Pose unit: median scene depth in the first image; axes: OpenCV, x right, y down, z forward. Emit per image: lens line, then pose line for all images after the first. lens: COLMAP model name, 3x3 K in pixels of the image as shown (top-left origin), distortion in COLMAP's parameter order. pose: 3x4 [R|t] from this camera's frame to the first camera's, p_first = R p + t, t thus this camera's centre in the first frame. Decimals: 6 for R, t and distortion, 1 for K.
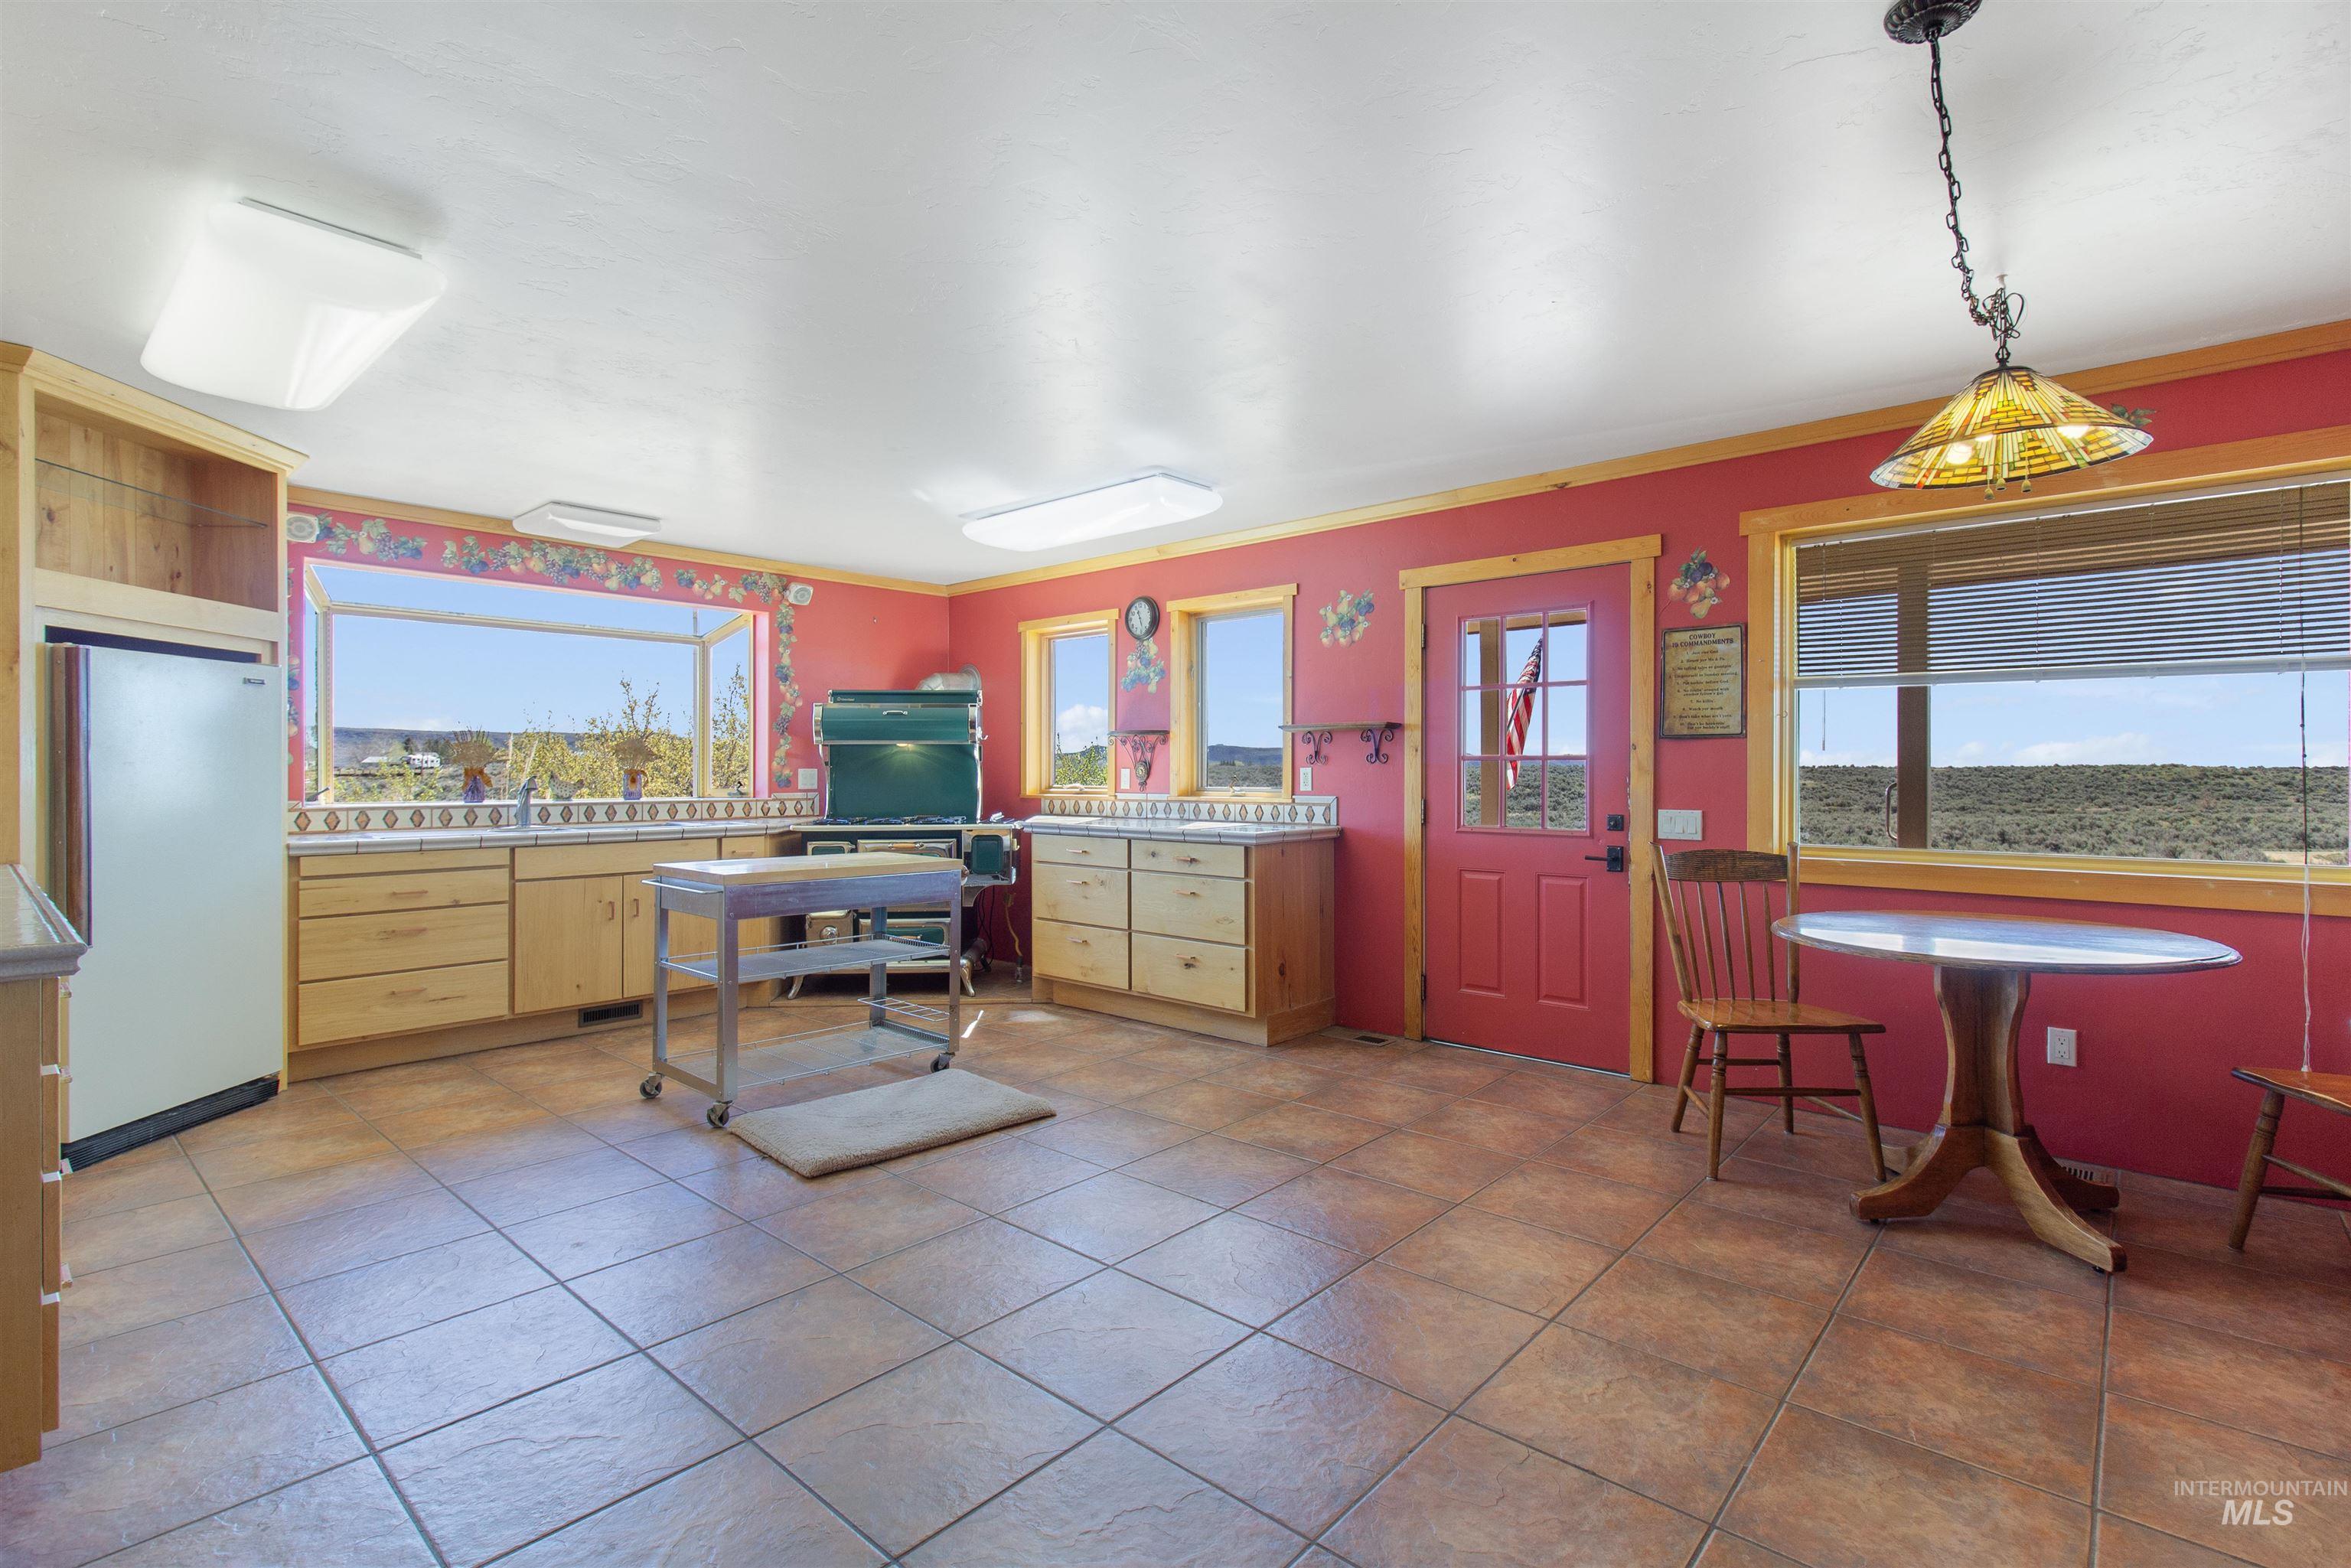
lens RADIAL K [[1089.2, 0, 1181.5], [0, 1089.2, 768.5], [0, 0, 1]] dist [0.003120, 0.001096]
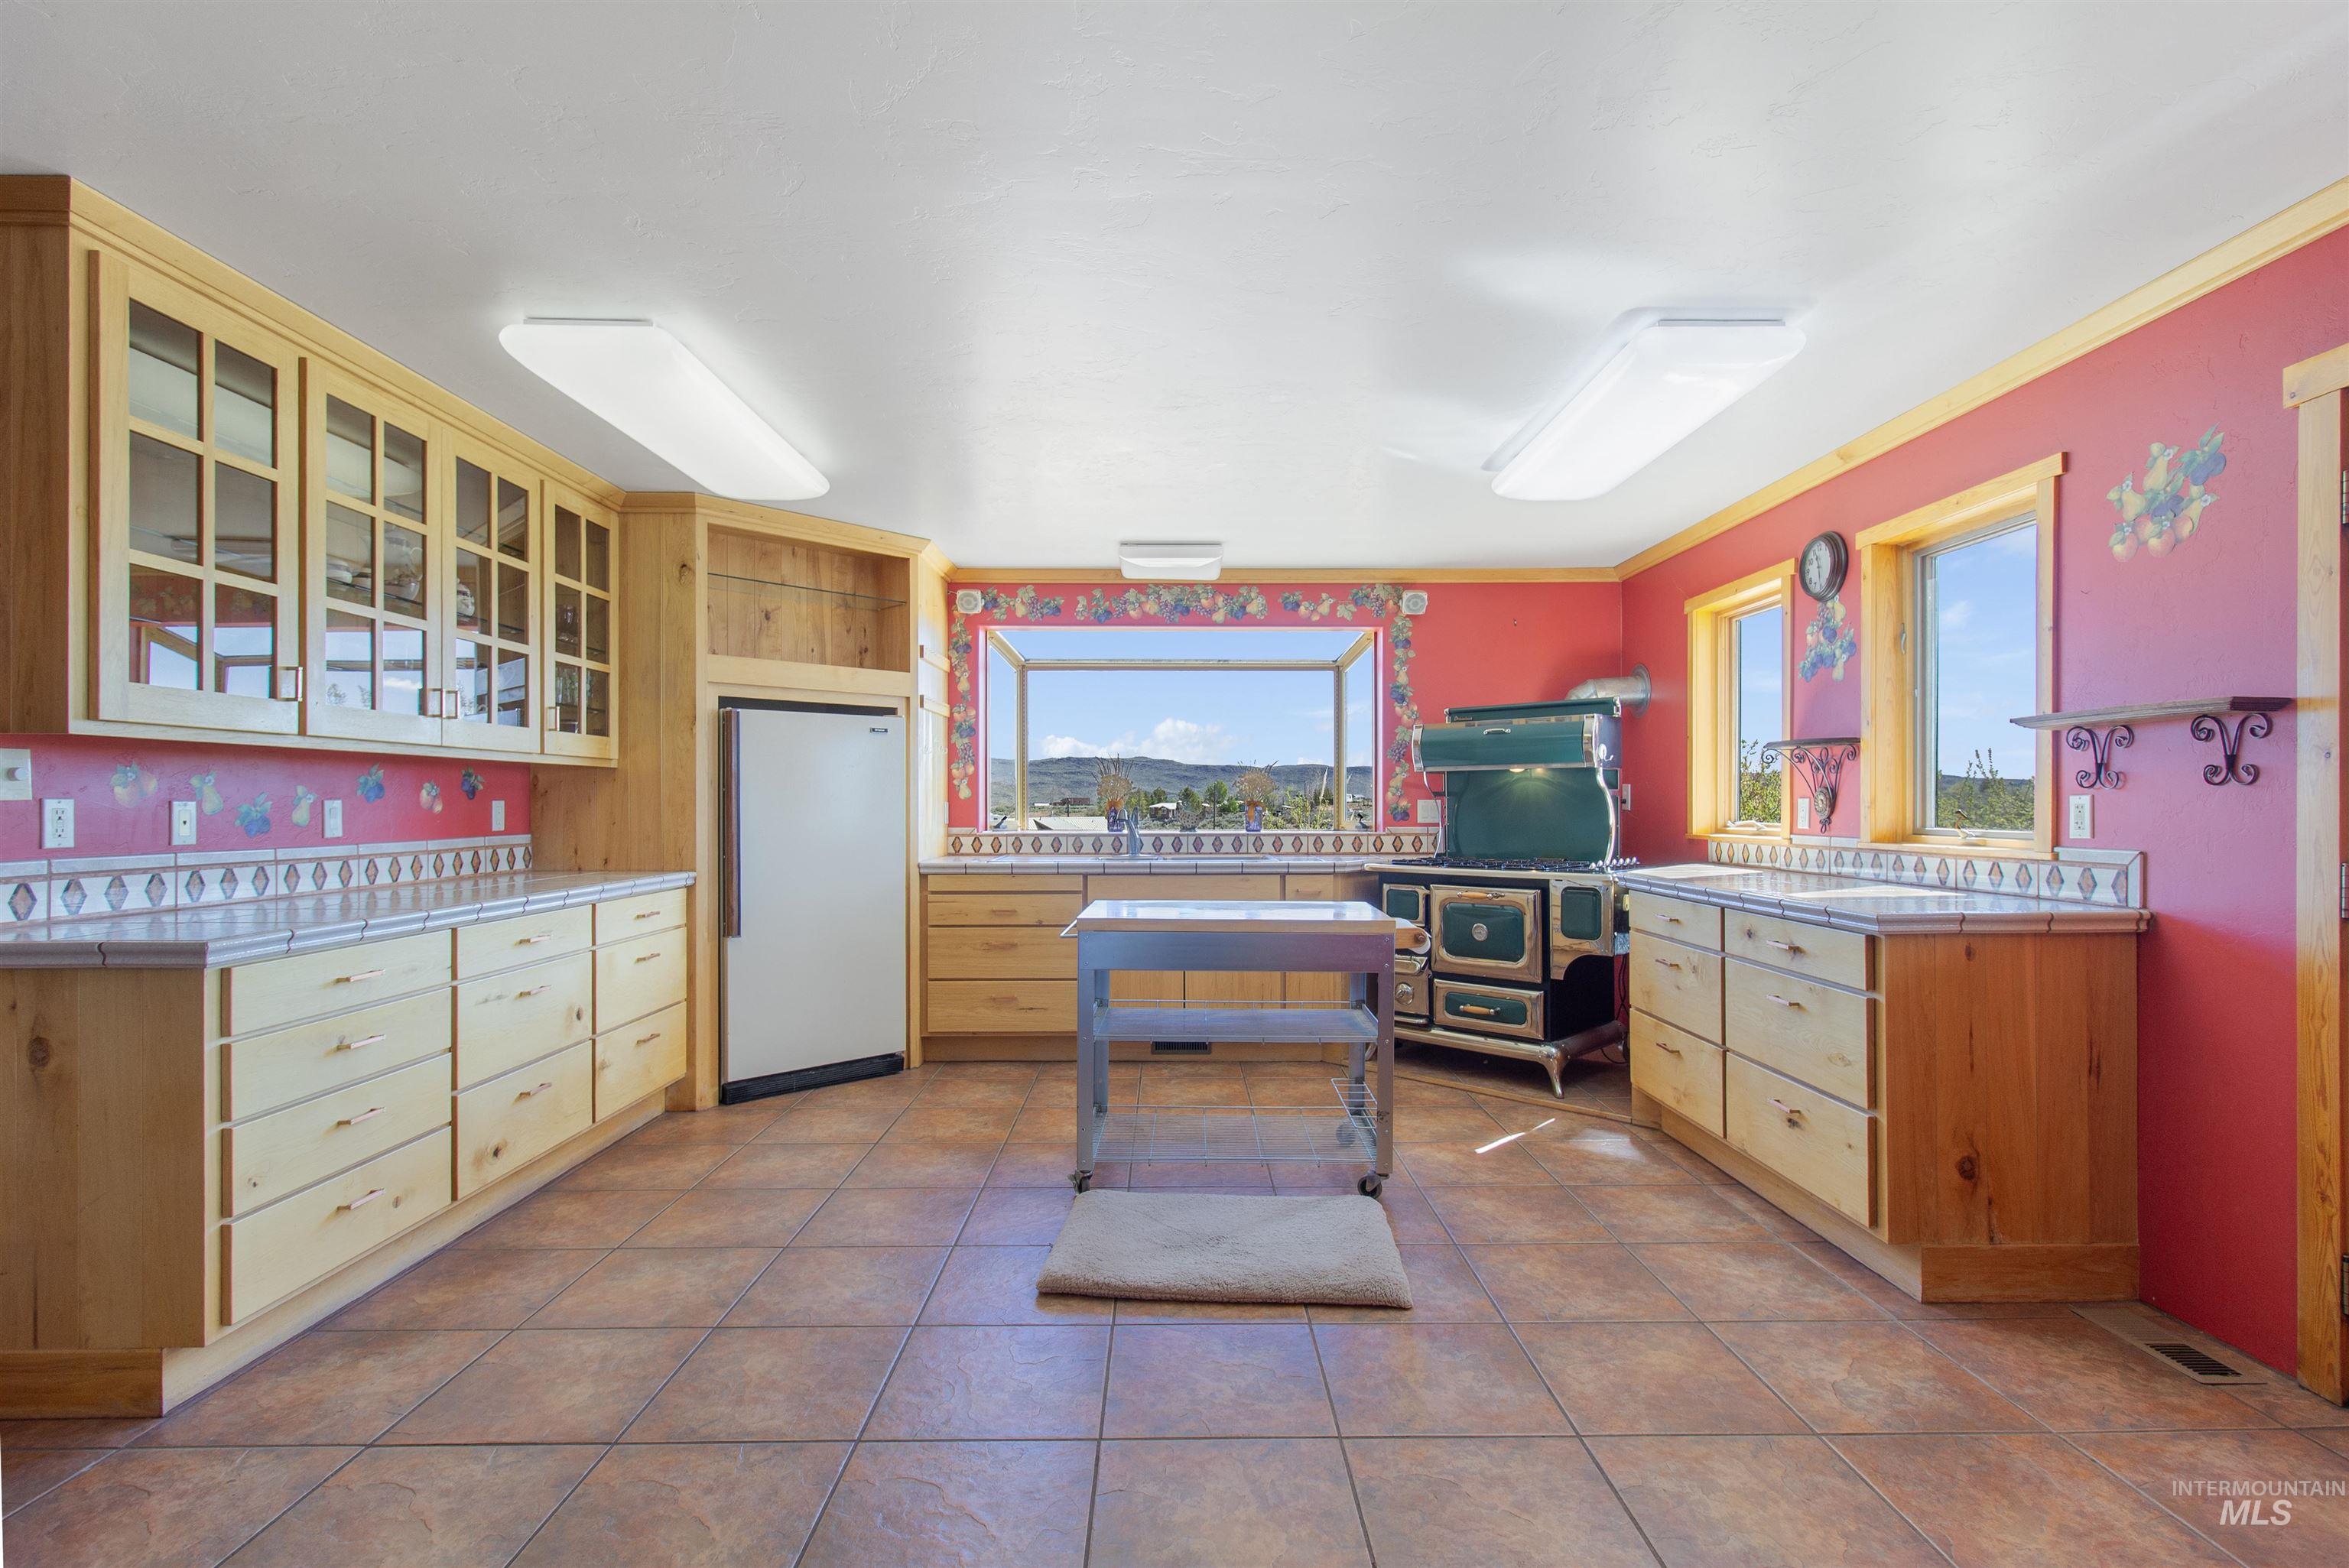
lens RADIAL K [[1093.7, 0, 1182.8], [0, 1093.7, 795.4], [0, 0, 1]] dist [0.002376, 0.000259]
pose [[0.671644, -0.006143, -0.740849, 0.217781], [0.003072, 0.999980, -0.005507, 0.001058], [0.740868, 0.001423, 0.671649, 0.320449]]
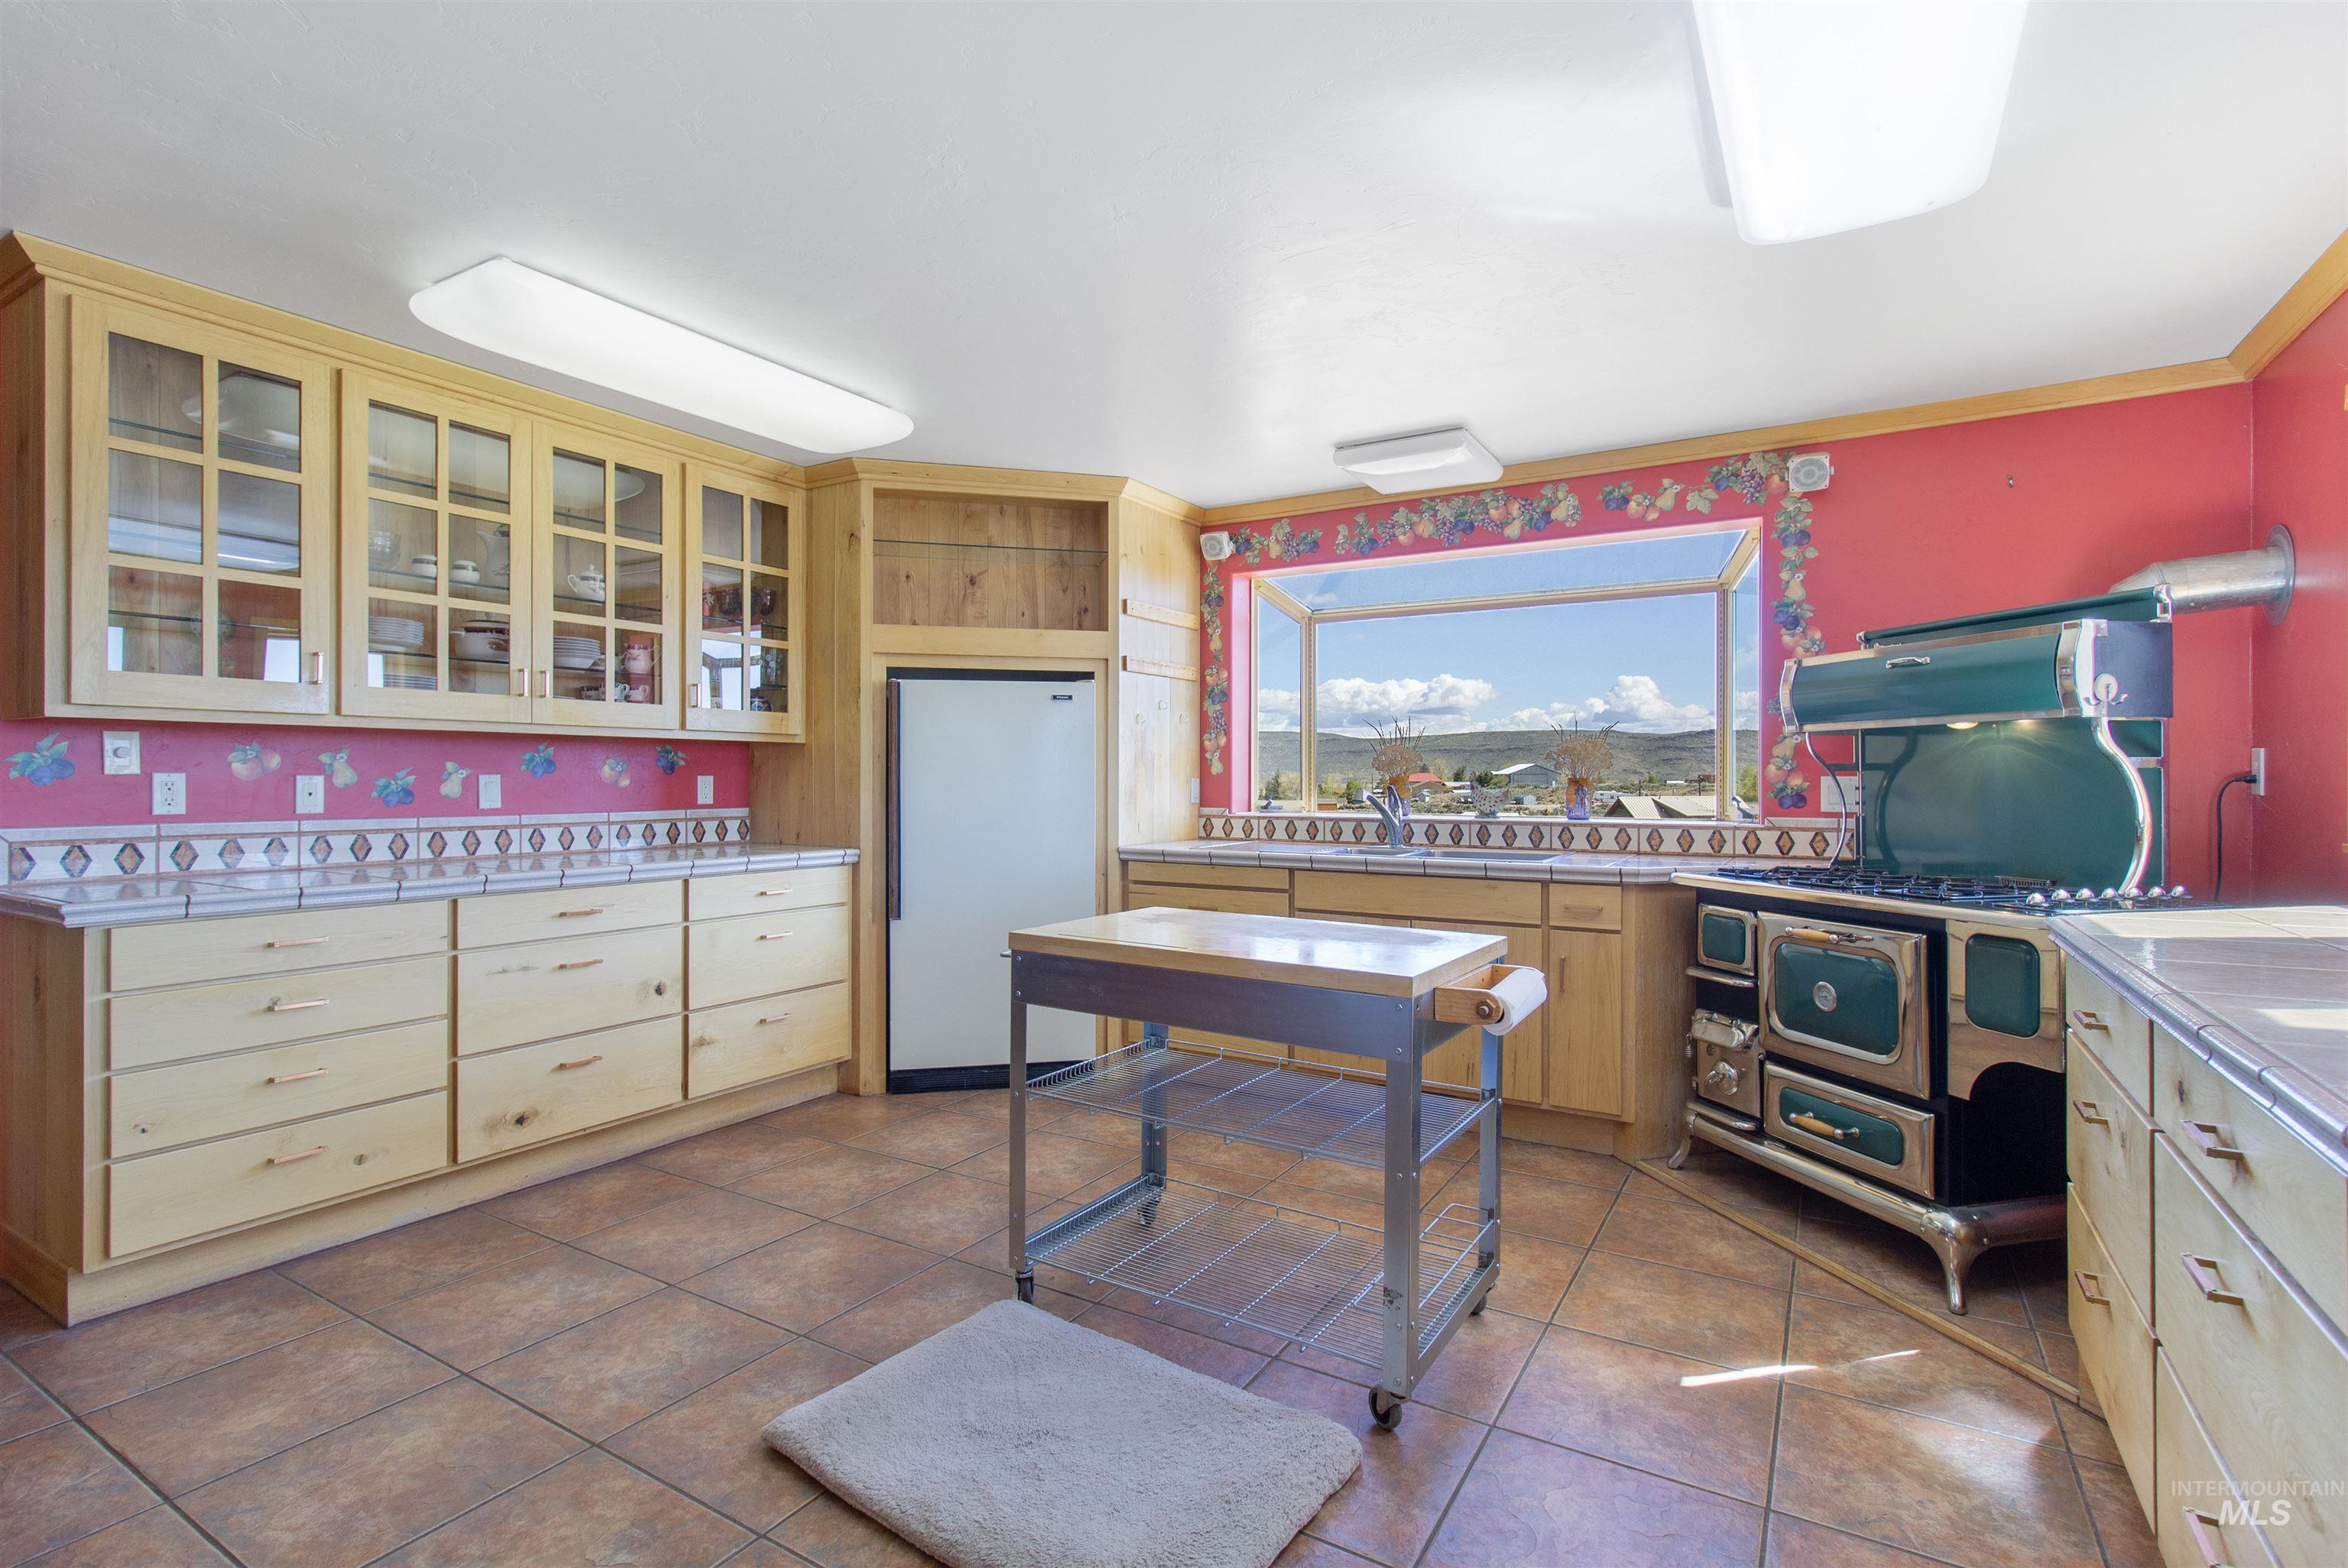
lens RADIAL K [[1093.7, 0, 1184.1], [0, 1093.7, 774.4], [0, 0, 1]] dist [0.001801, 0.000258]
pose [[0.181624, -0.003935, -0.983360, 0.189306], [0.000538, 0.999992, -0.003902, 0.001528], [0.983368, 0.000179, 0.181624, 0.690105]]
